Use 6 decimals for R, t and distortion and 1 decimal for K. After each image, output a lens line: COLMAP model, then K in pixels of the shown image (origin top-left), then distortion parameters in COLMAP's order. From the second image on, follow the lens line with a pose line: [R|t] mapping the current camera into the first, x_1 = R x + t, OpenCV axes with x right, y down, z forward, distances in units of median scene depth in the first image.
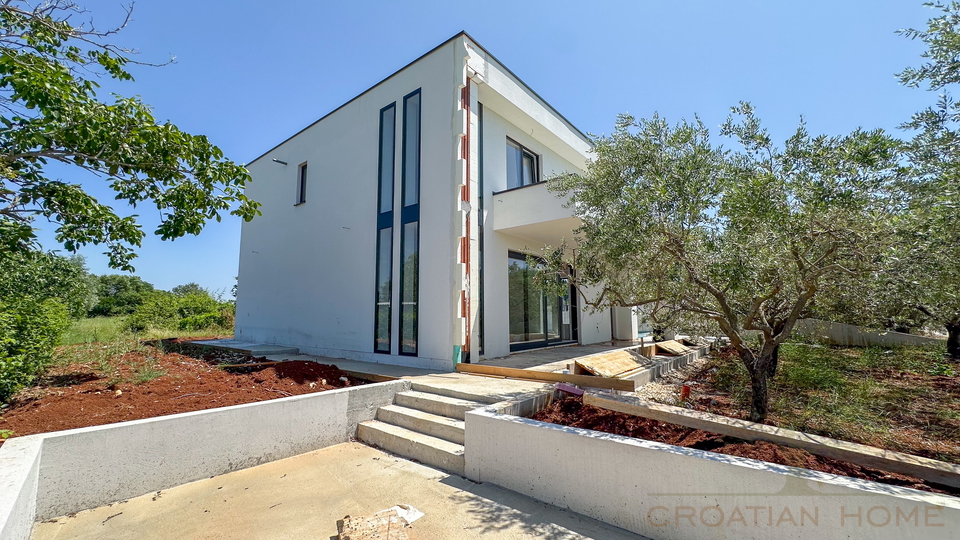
lens RADIAL K [[384.7, 0, 484.4], [0, 384.7, 272.9], [0, 0, 1]] dist [-0.003764, 0.002993]
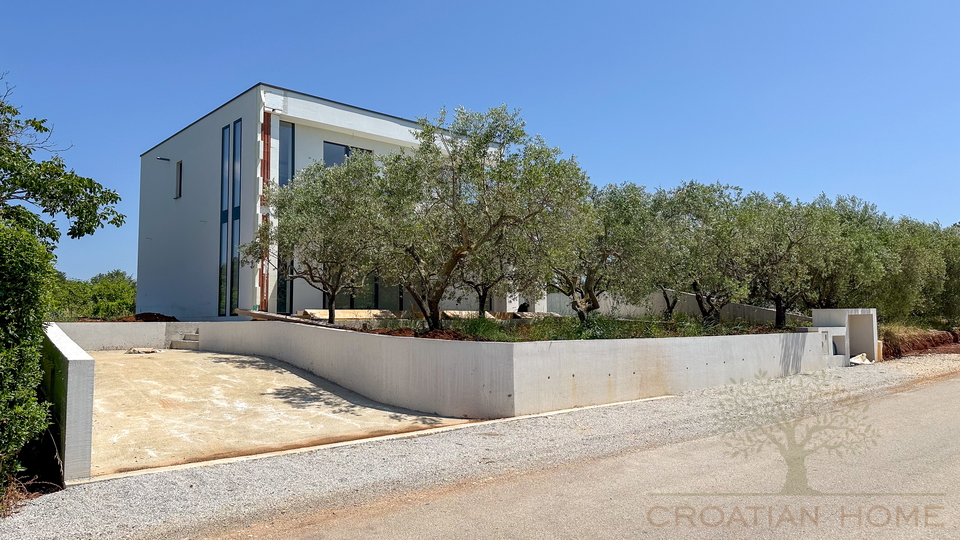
lens RADIAL K [[674.7, 0, 478.3], [0, 674.7, 271.3], [0, 0, 1]] dist [0.063114, -0.051940]
pose [[0.985753, -0.012199, -0.167759, 1.225058], [0.018269, 0.999231, 0.034691, -0.018323], [0.167207, -0.037261, 0.985217, -1.435999]]
